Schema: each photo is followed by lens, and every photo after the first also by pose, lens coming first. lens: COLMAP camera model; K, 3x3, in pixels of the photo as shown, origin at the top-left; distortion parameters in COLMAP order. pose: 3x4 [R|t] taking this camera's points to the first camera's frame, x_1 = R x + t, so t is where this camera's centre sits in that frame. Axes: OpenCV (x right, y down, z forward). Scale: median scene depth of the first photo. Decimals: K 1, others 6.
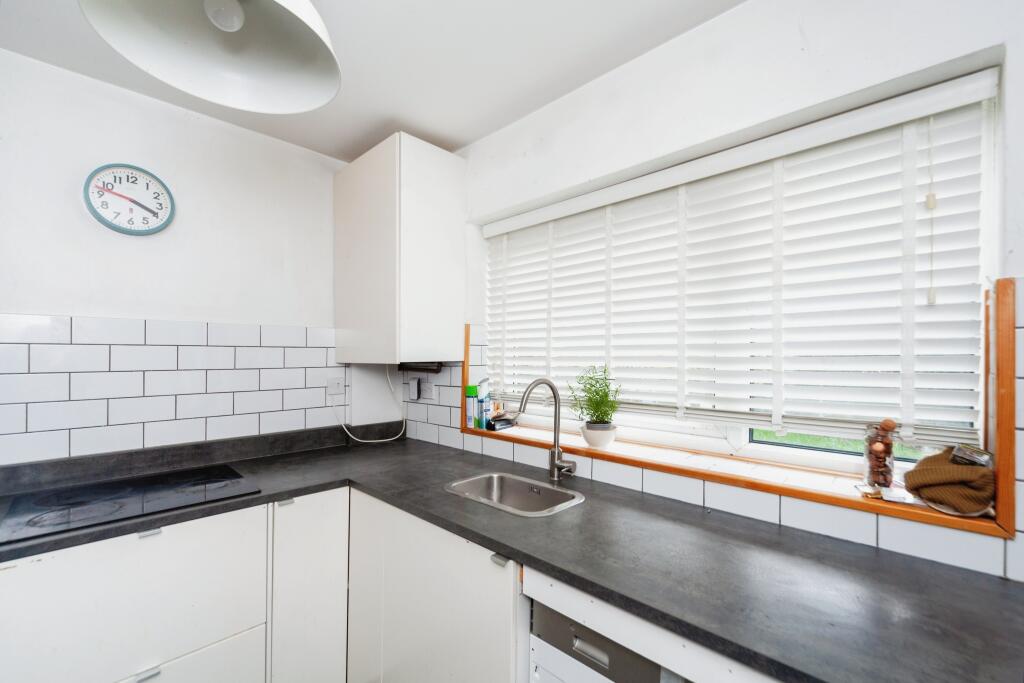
lens RADIAL K [[426.4, 0, 514.0], [0, 426.4, 356.0], [0, 0, 1]] dist [0.000162, -0.000013]
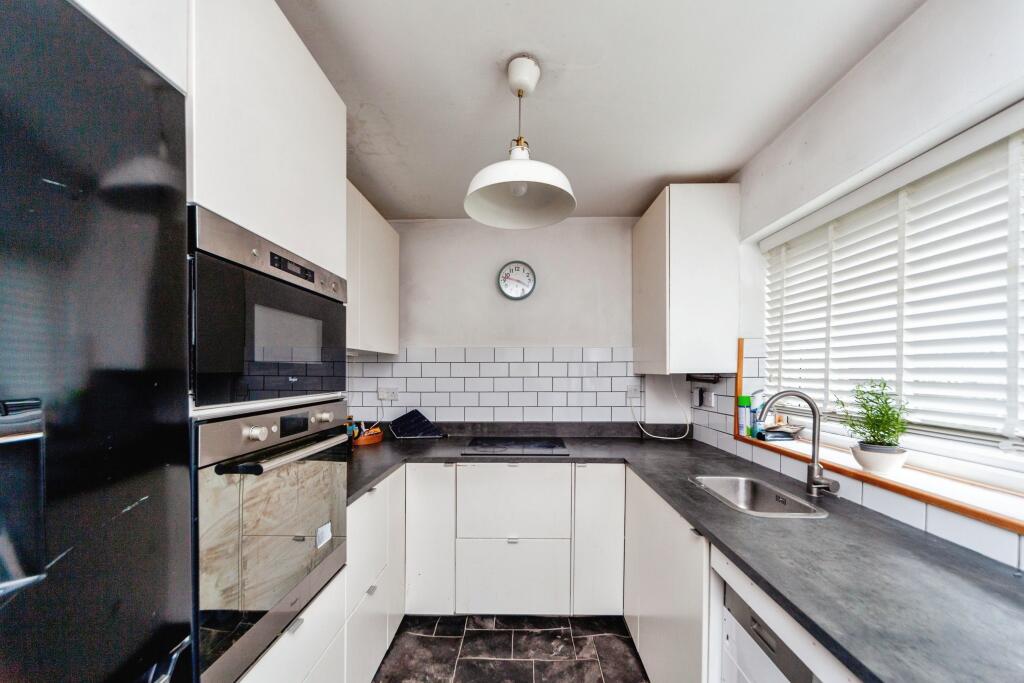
lens RADIAL K [[384.5, 0, 514.0], [0, 384.5, 374.1], [0, 0, 1]] dist [-0.000289, -0.000055]
pose [[0.669421, 0.008615, -0.742834, 0.271184], [0.001339, 0.999917, 0.012803, 0.002107], [0.742882, -0.009566, 0.669354, -0.076813]]
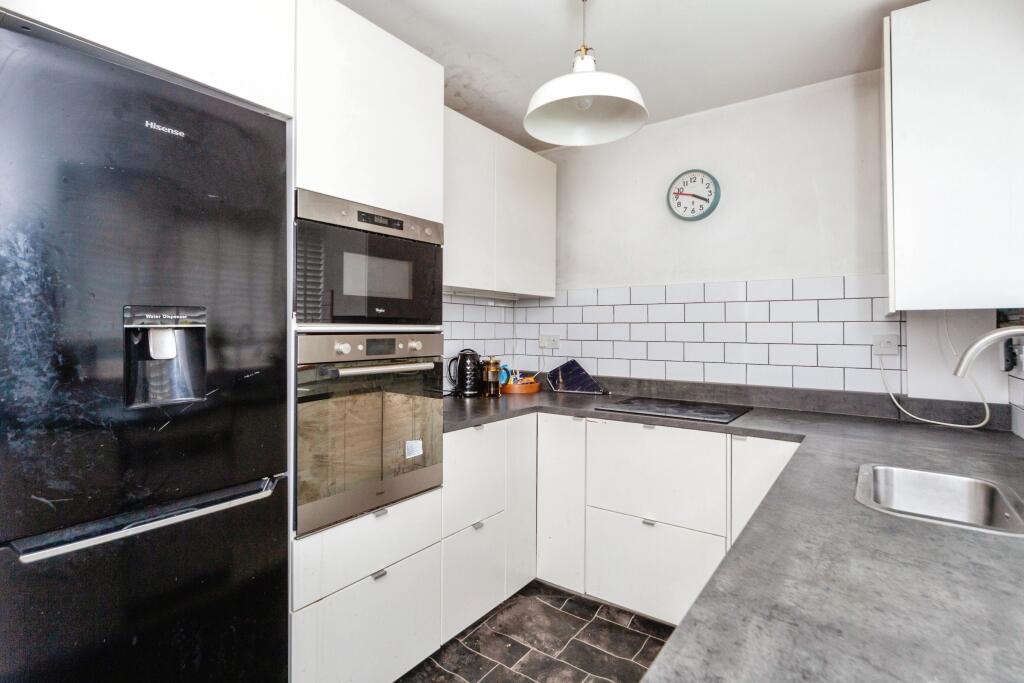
lens RADIAL K [[508.4, 0, 489.7], [0, 508.4, 324.6], [0, 0, 1]] dist [0.001140, 0.000057]
pose [[0.103626, -0.004556, -0.994606, 0.605217], [-0.003949, 0.999980, -0.004992, 0.051165], [0.994608, 0.004445, 0.103606, 0.188555]]
